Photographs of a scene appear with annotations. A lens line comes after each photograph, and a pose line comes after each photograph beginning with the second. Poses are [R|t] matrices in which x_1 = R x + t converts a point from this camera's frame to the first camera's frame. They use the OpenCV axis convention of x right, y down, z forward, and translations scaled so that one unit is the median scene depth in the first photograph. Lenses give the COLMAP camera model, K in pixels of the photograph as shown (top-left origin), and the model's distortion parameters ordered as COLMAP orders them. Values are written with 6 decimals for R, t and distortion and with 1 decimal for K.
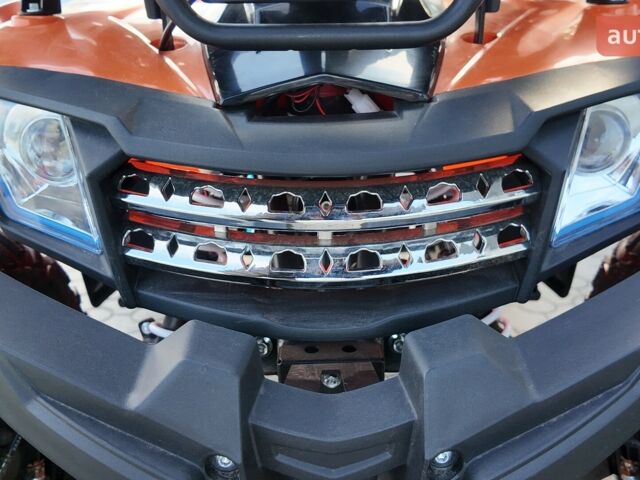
lens RADIAL K [[629.2, 0, 320.0], [0, 629.2, 240.0], [0, 0, 1]] dist [0.160188, -0.320941]
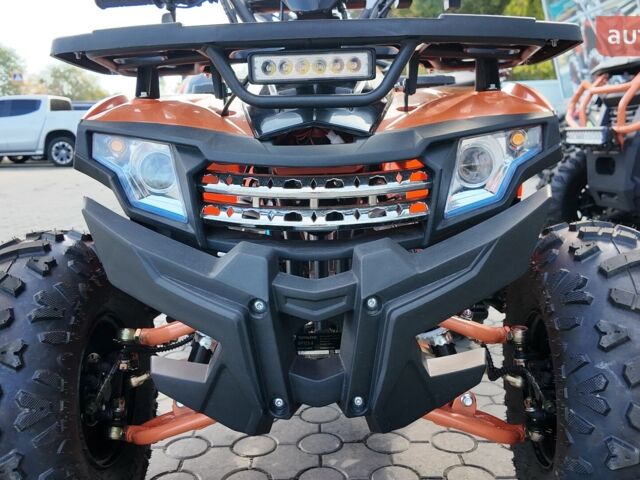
lens RADIAL K [[629.2, 0, 320.0], [0, 629.2, 240.0], [0, 0, 1]] dist [0.160188, -0.320941]
pose [[0.999857, 0.001178, -0.016878, 0.053537], [-0.004133, 0.984365, -0.176091, 0.392966], [0.016406, 0.176136, 0.984229, -0.735462]]
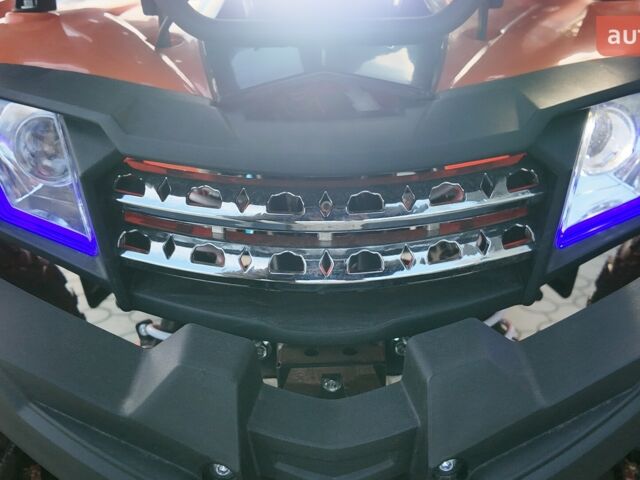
lens RADIAL K [[629.2, 0, 320.0], [0, 629.2, 240.0], [0, 0, 1]] dist [0.160188, -0.320941]
pose [[0.999999, -0.000880, 0.000834, -0.001054], [0.000879, 0.999999, 0.001207, -0.002785], [-0.000835, -0.001206, 0.999999, 0.023097]]
